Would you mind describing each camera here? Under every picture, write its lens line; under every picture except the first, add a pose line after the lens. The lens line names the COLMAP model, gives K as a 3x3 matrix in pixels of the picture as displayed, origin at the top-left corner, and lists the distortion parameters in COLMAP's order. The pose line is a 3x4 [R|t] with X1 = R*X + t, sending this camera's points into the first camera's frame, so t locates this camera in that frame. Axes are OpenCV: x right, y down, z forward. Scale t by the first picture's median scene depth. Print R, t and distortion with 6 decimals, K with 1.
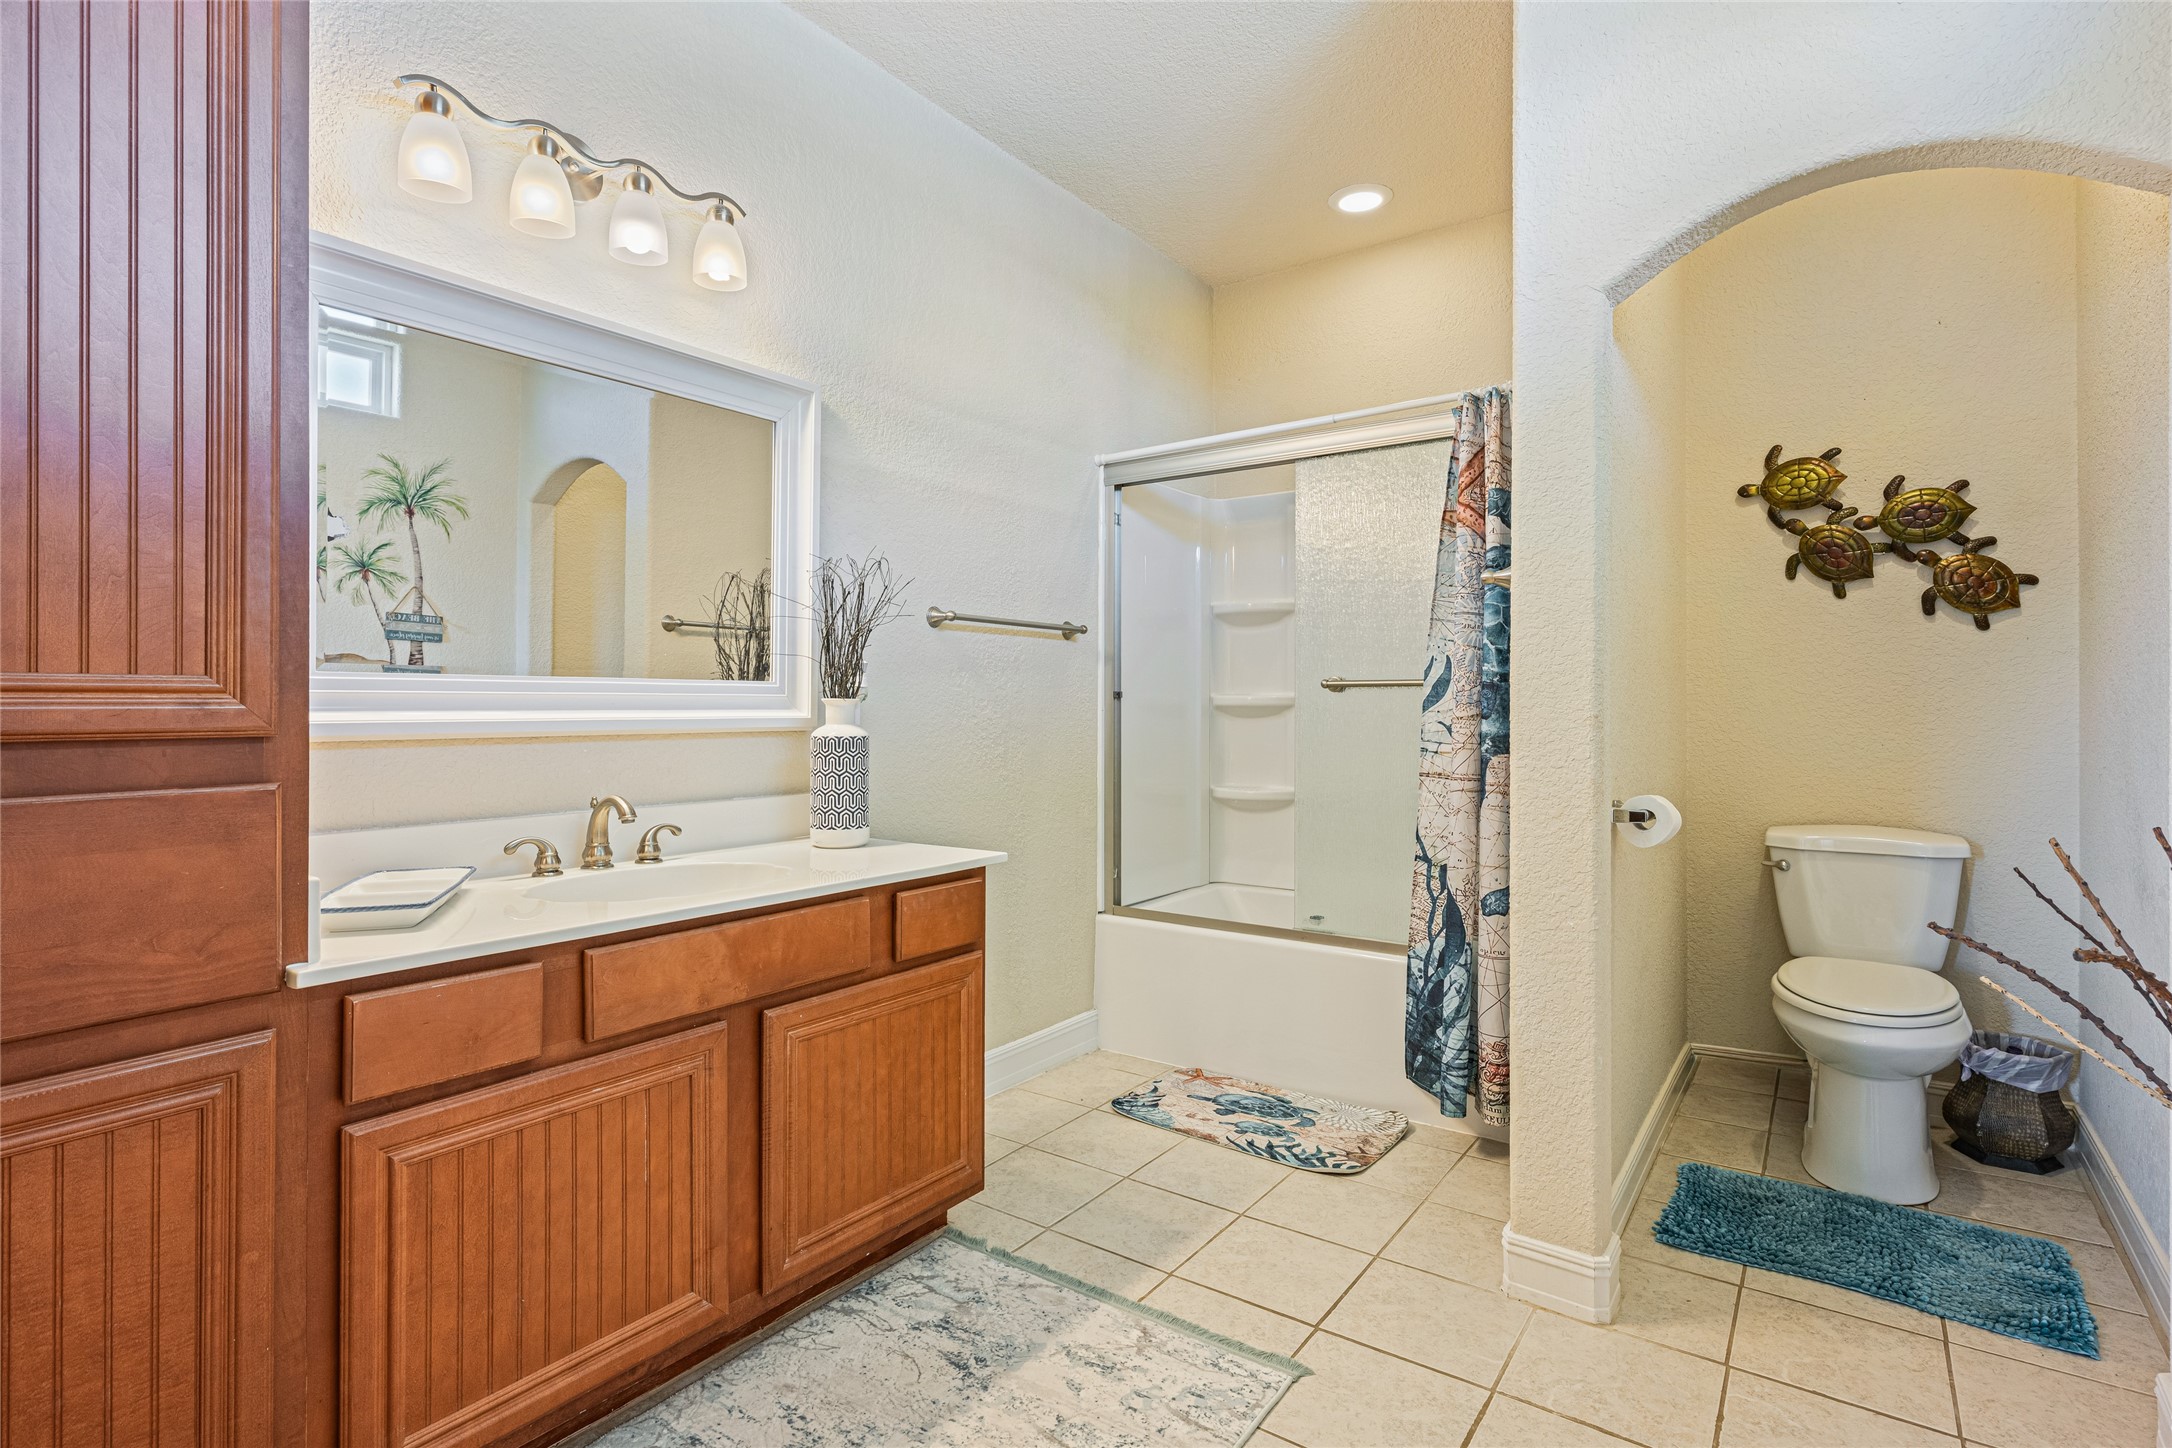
lens RADIAL K [[1052.6, 0, 1067.9], [0, 1052.6, 698.3], [0, 0, 1]] dist [0.000013, 0.002361]
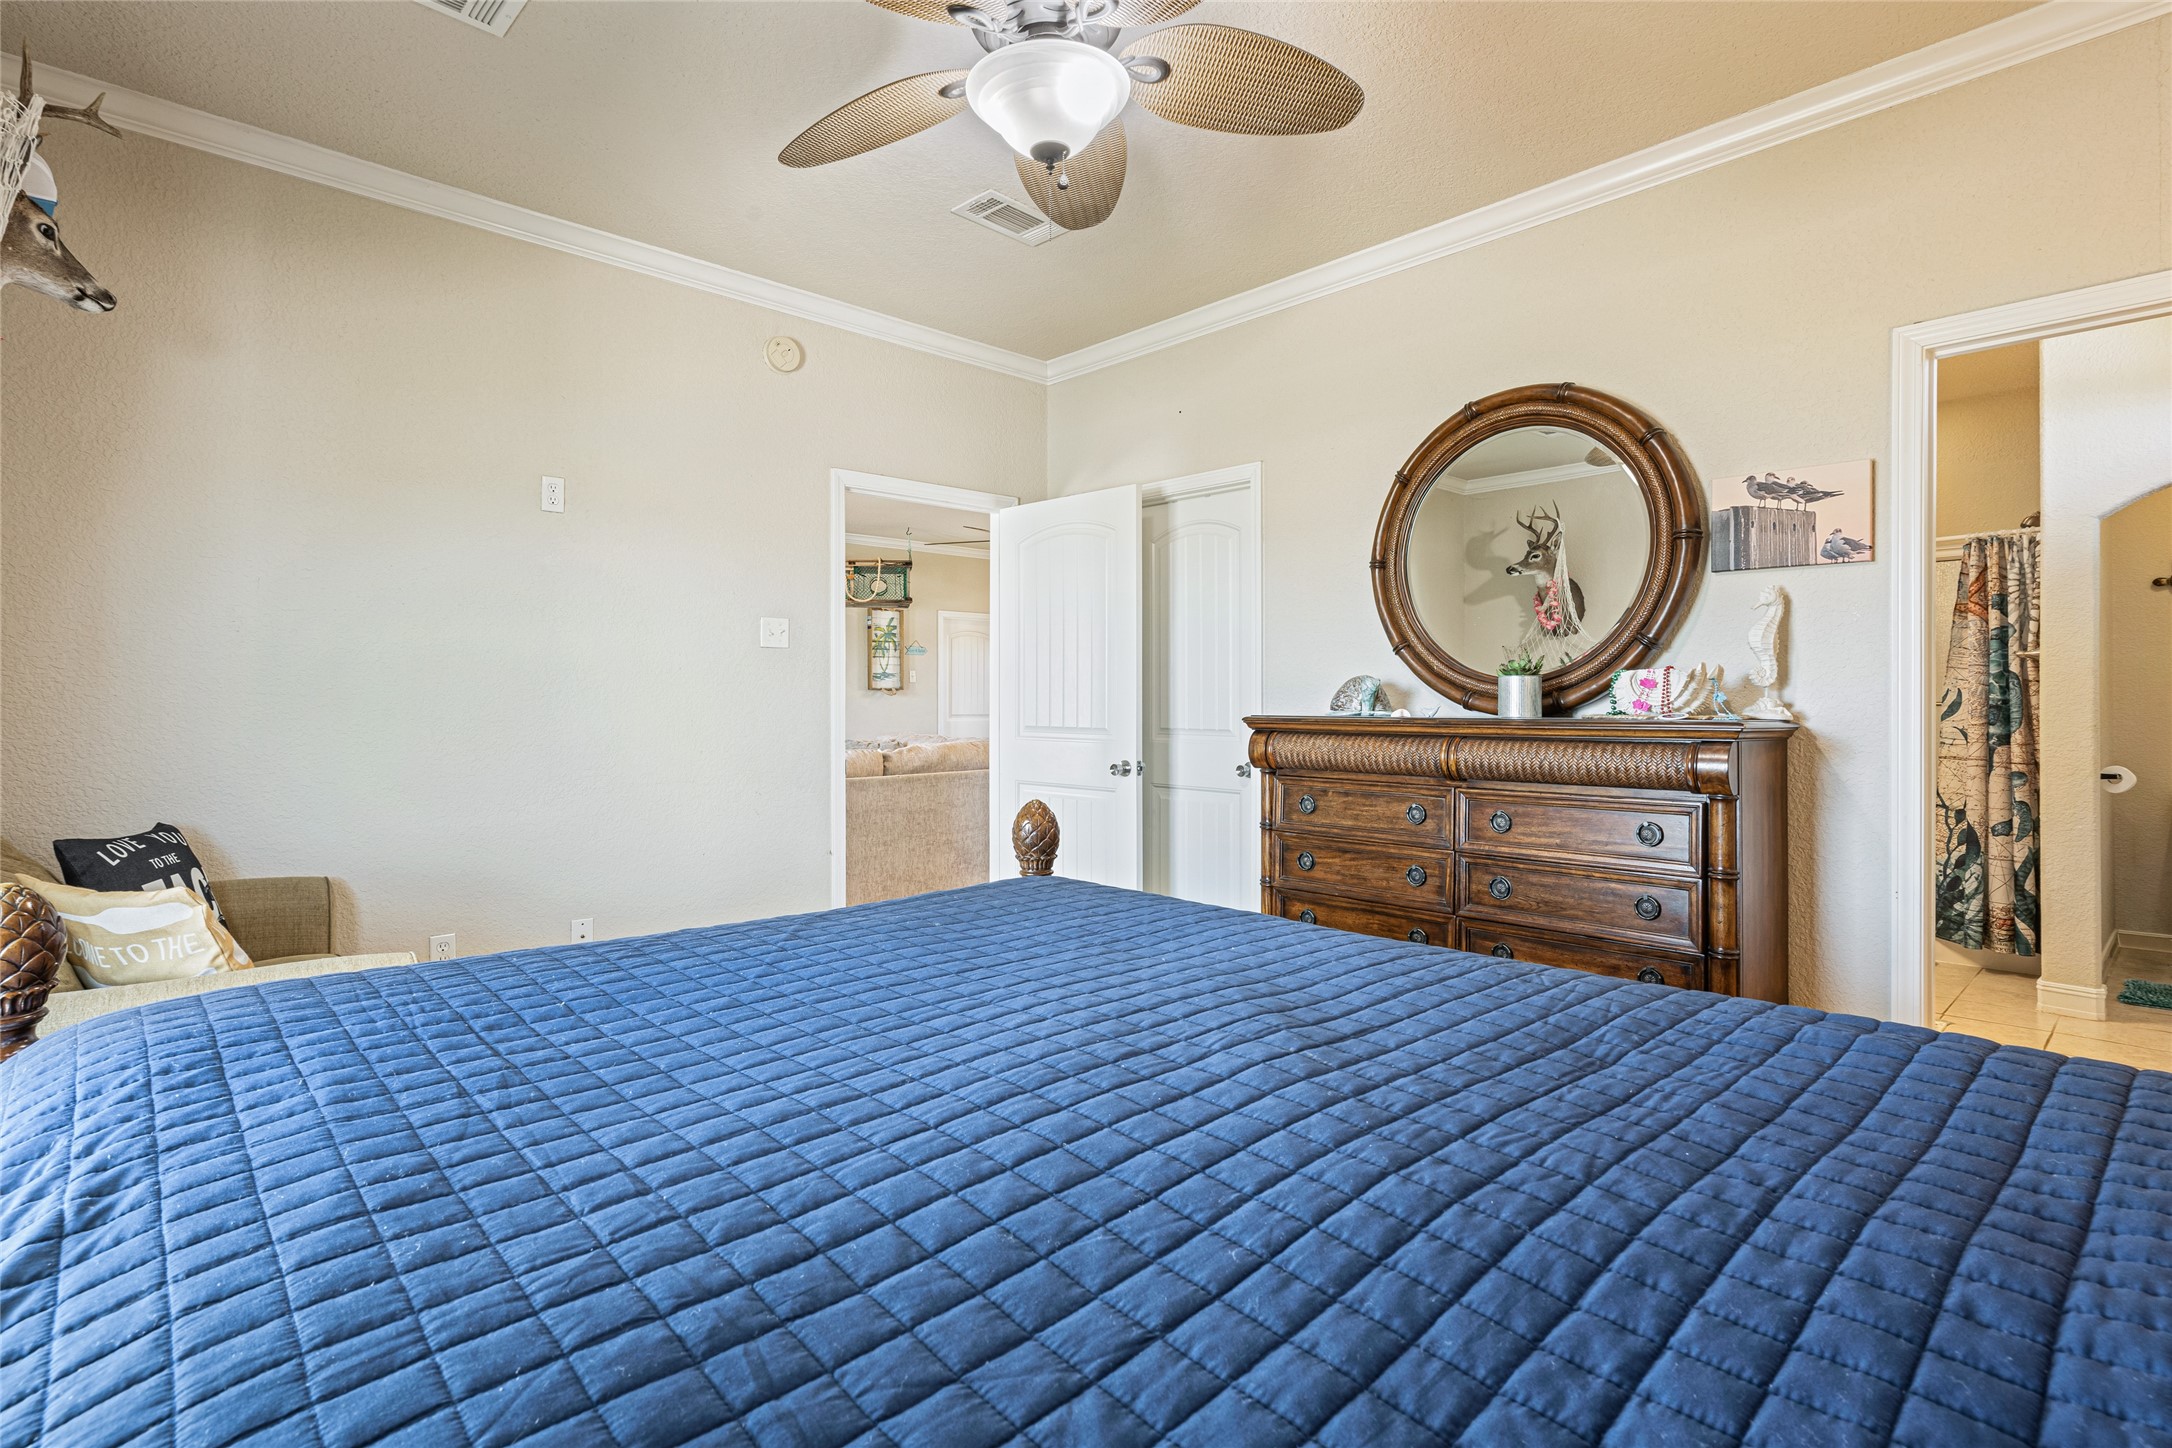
lens RADIAL K [[1052.6, 0, 1074.5], [0, 1052.6, 696.6], [0, 0, 1]] dist [0.000013, 0.002361]
pose [[0.984177, 0.000376, -0.177187, -0.752405], [-0.000837, 0.999996, -0.002531, -0.021383], [0.177186, 0.002640, 0.984174, -0.946029]]
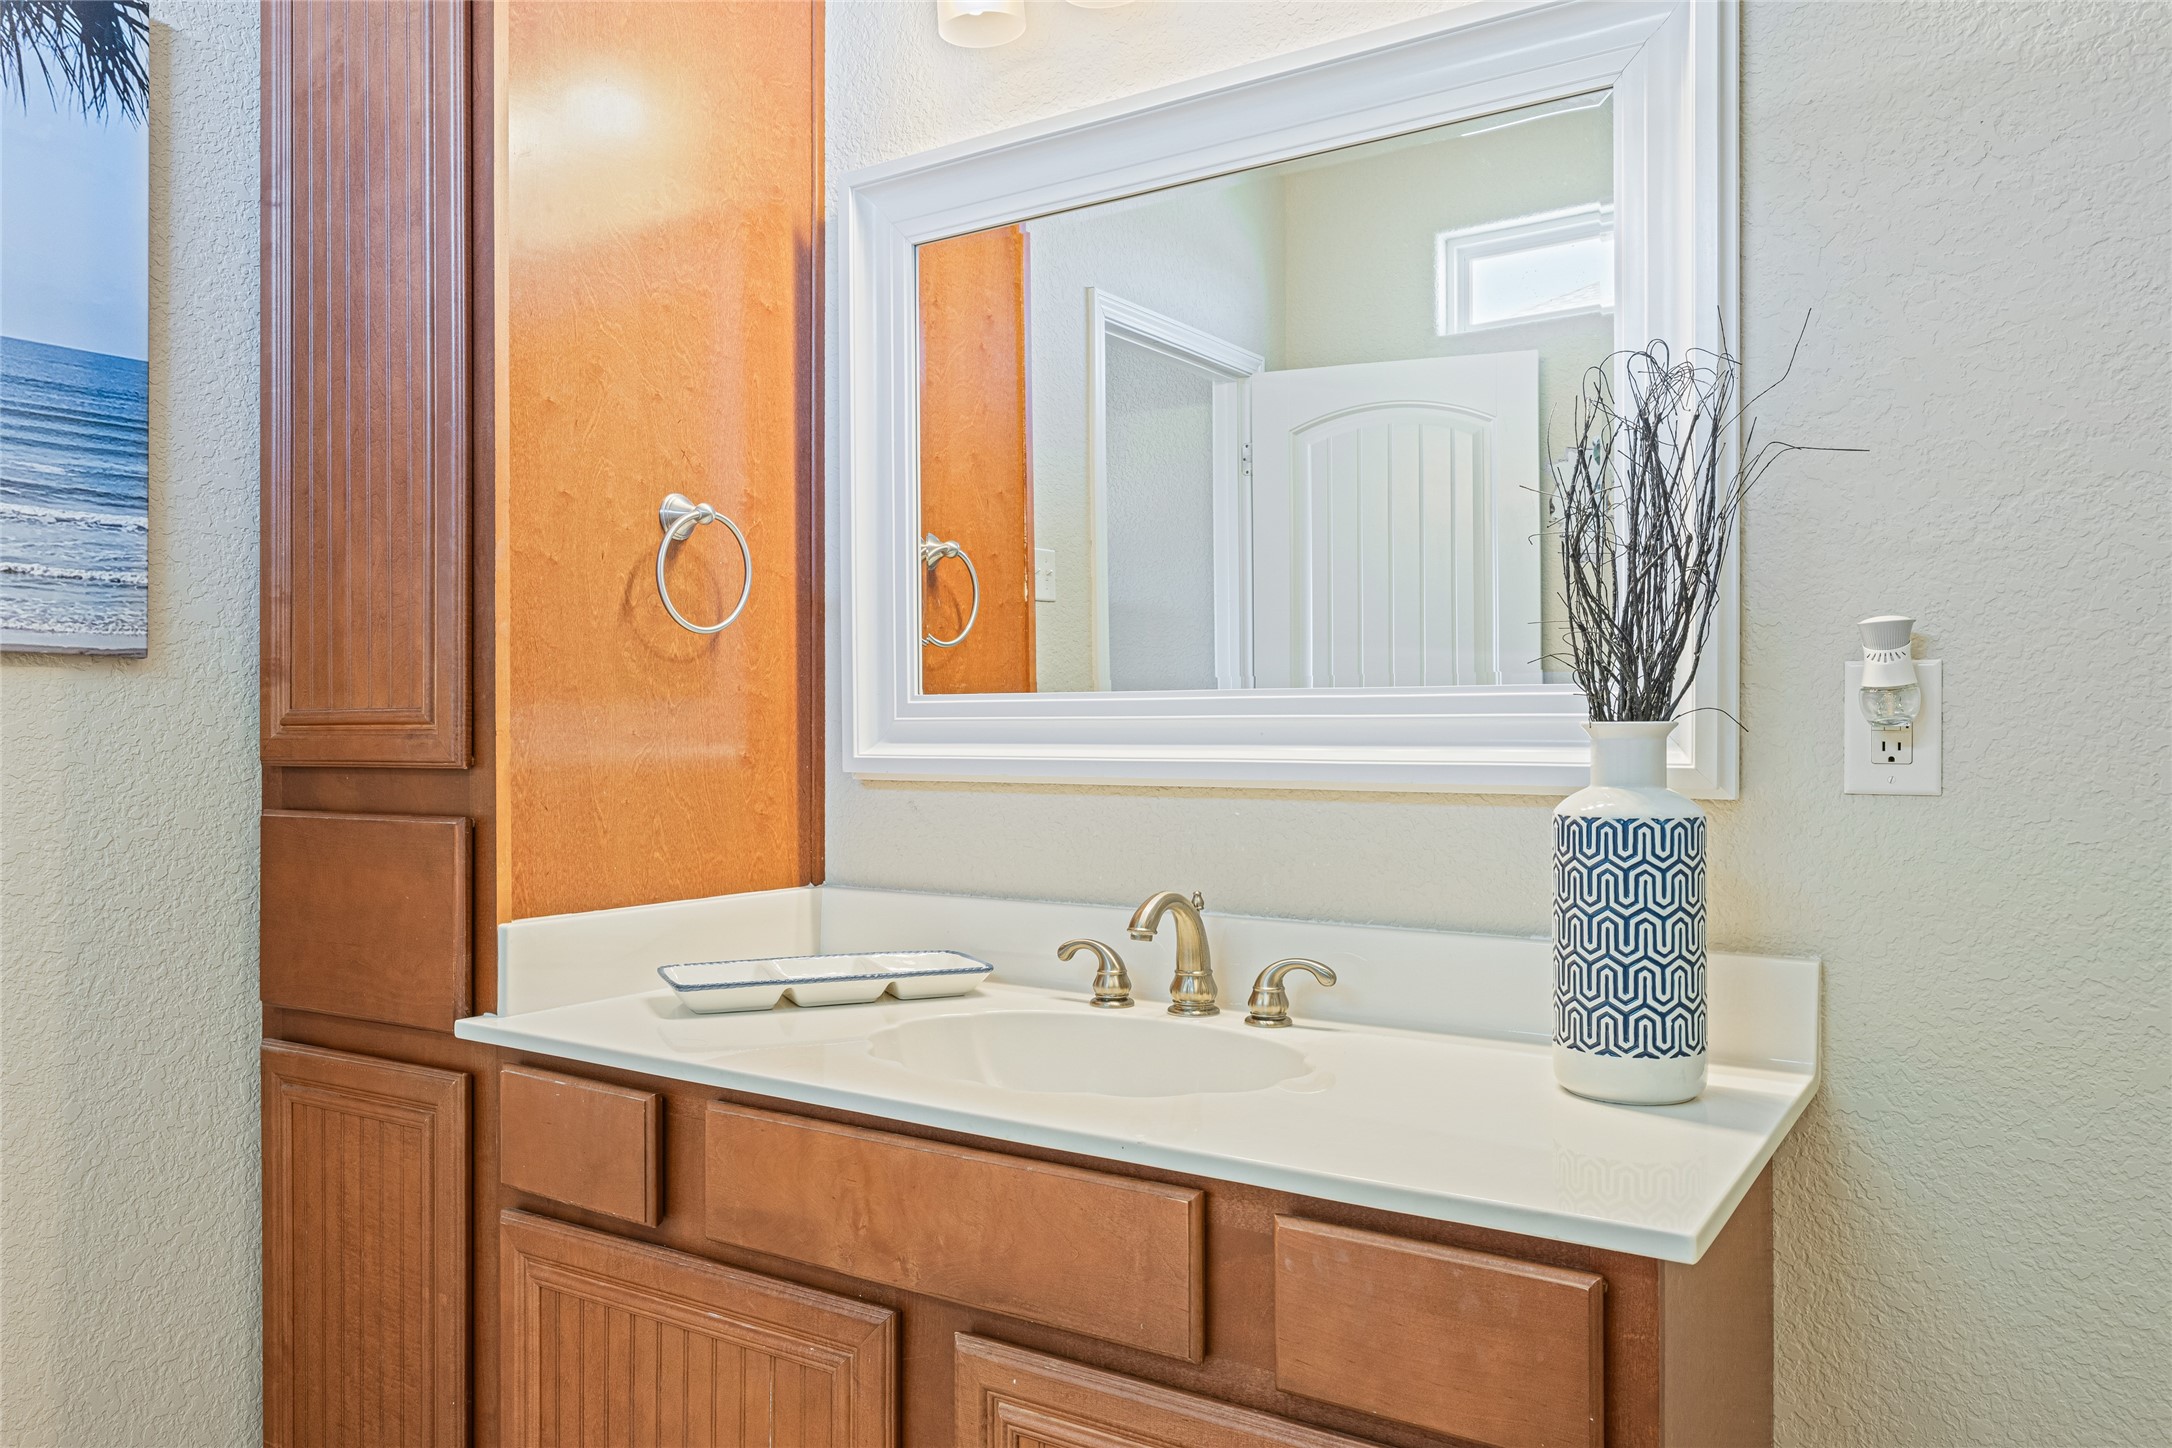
lens RADIAL K [[1512.4, 0, 1066.8], [0, 1512.4, 729.2], [0, 0, 1]] dist [-0.004444, 0.011251]
pose [[0.069774, -0.002105, -0.997561, 0.537428], [0.006529, 0.999977, -0.001654, 0.004772], [0.997541, -0.006397, 0.069786, 1.191294]]
